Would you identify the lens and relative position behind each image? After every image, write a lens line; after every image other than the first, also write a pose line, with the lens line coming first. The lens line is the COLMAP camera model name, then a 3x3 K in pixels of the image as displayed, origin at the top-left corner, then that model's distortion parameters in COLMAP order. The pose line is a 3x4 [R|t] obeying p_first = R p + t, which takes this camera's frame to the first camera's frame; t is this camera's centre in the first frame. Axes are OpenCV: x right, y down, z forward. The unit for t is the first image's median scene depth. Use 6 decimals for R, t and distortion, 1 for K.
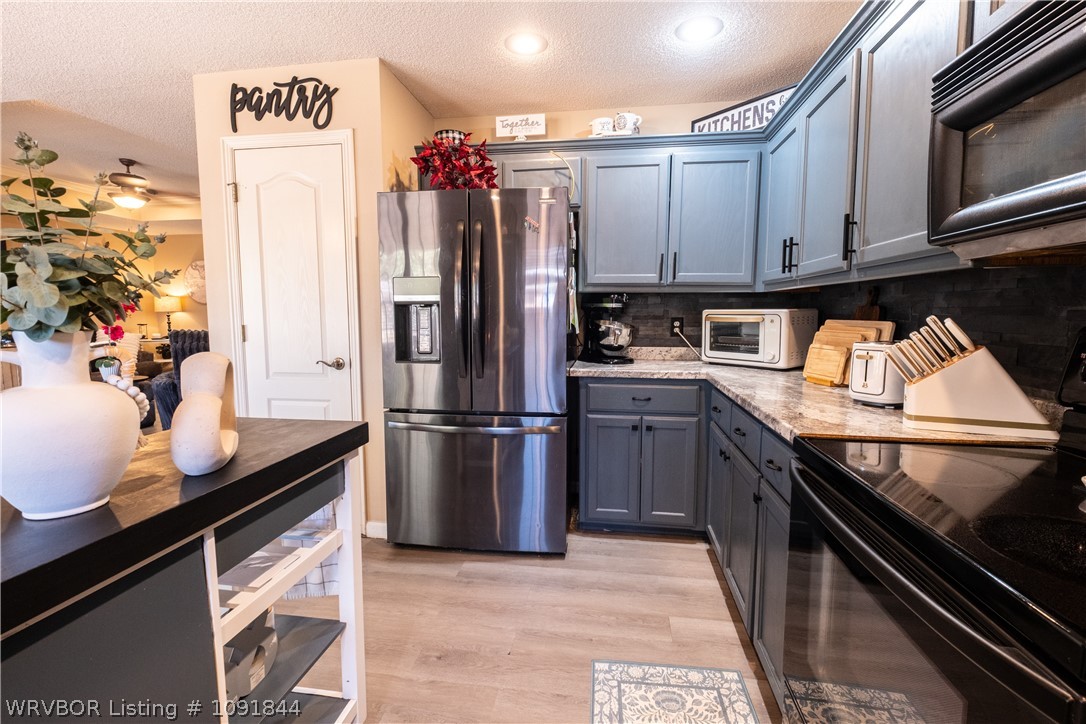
lens RADIAL K [[481.2, 0, 542.6], [0, 481.2, 356.1], [0, 0, 1]] dist [0.003805, -0.006176]
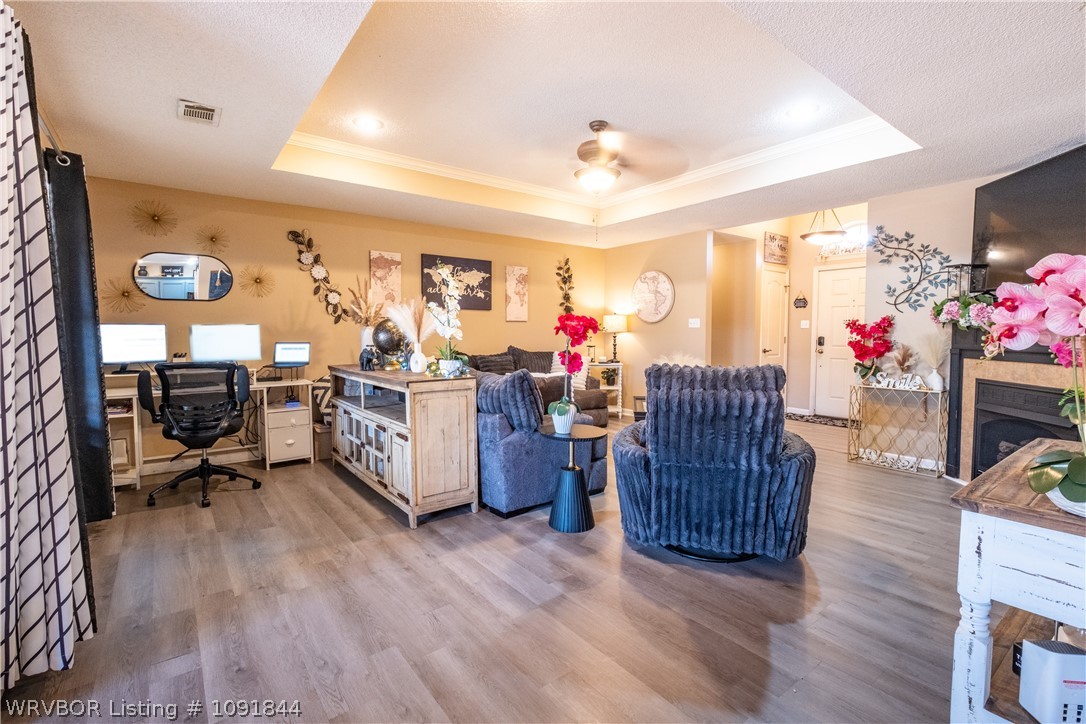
lens RADIAL K [[481.2, 0, 542.6], [0, 481.2, 356.1], [0, 0, 1]] dist [0.003805, -0.006176]
pose [[0.716539, 0.030633, -0.696874, -0.277028], [-0.059388, 0.998087, -0.017190, -0.027653], [0.695014, 0.053703, 0.716987, 0.299796]]
